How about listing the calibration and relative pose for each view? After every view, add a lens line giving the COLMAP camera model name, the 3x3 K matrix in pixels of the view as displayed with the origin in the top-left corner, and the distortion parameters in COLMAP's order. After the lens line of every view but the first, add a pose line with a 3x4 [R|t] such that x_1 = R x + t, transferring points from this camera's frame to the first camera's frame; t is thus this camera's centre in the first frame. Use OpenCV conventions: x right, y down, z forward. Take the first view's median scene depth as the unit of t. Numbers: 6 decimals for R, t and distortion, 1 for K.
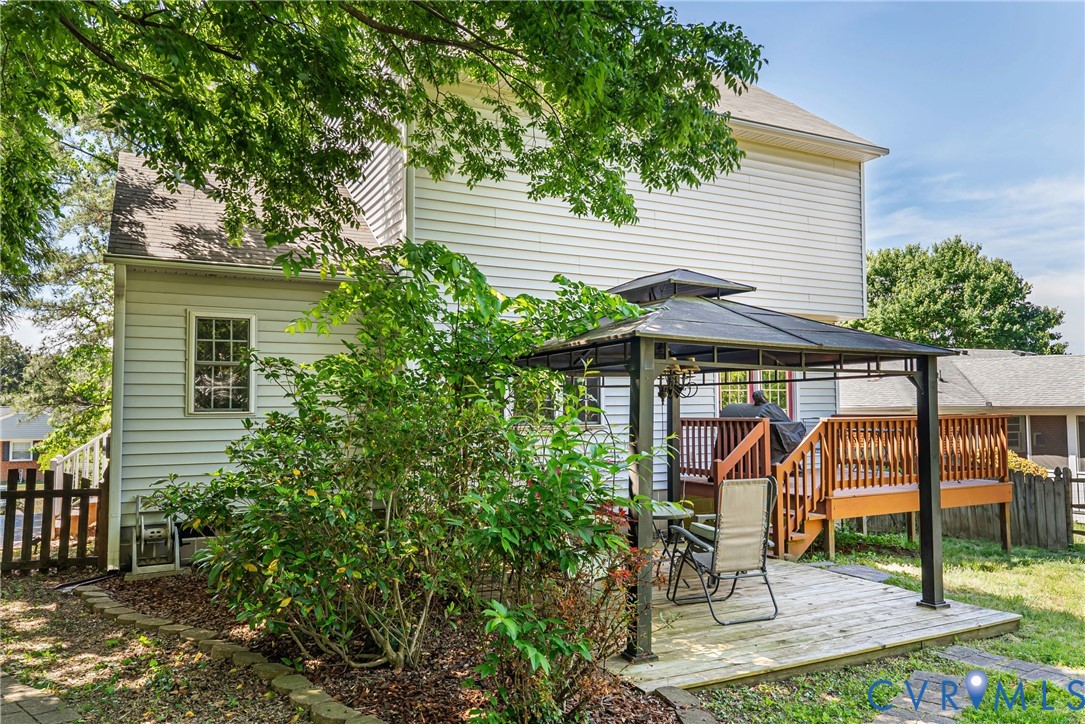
lens RADIAL K [[779.2, 0, 543.7], [0, 779.2, 366.7], [0, 0, 1]] dist [-0.005780, -0.001170]
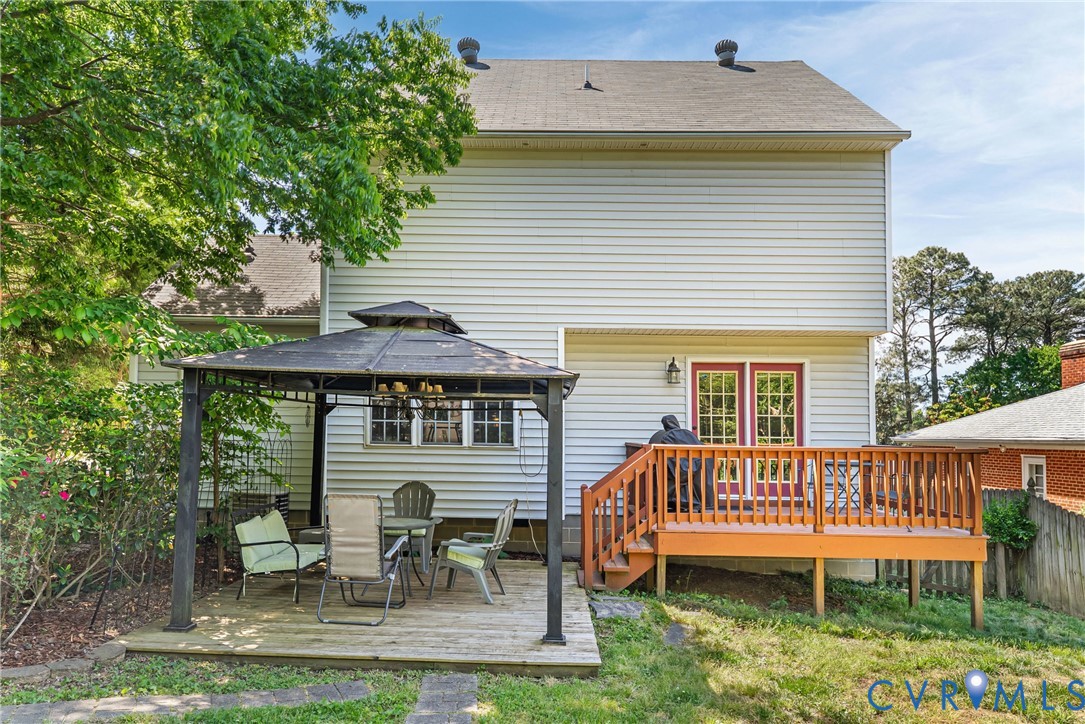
lens RADIAL K [[779.2, 0, 543.7], [0, 779.2, 366.7], [0, 0, 1]] dist [-0.005780, -0.001170]
pose [[0.875407, -0.020470, -0.482953, 0.701686], [0.004505, 0.999405, -0.034195, 0.003973], [0.483366, 0.027759, 0.874978, 0.113189]]
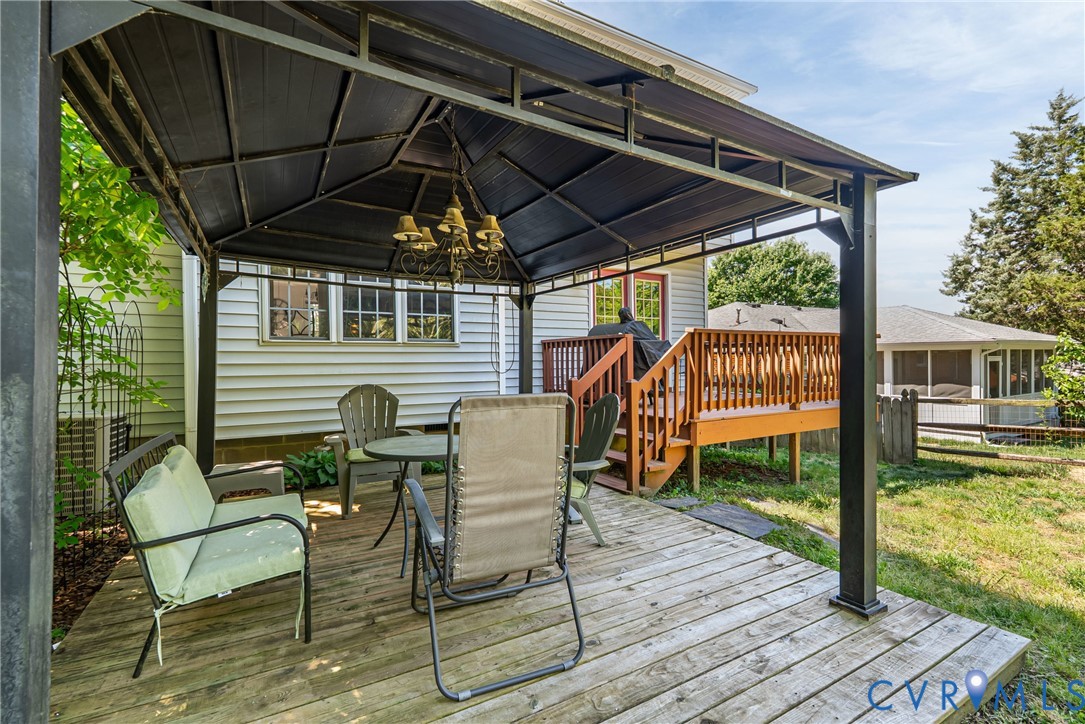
lens RADIAL K [[479.3, 0, 542.5], [0, 479.3, 362.0], [0, 0, 1]] dist [0.001334, 0.000098]
pose [[0.999524, -0.000627, 0.030845, 0.182596], [-0.001188, 0.998270, 0.058789, 0.072741], [-0.030828, -0.058797, 0.997794, 0.480053]]
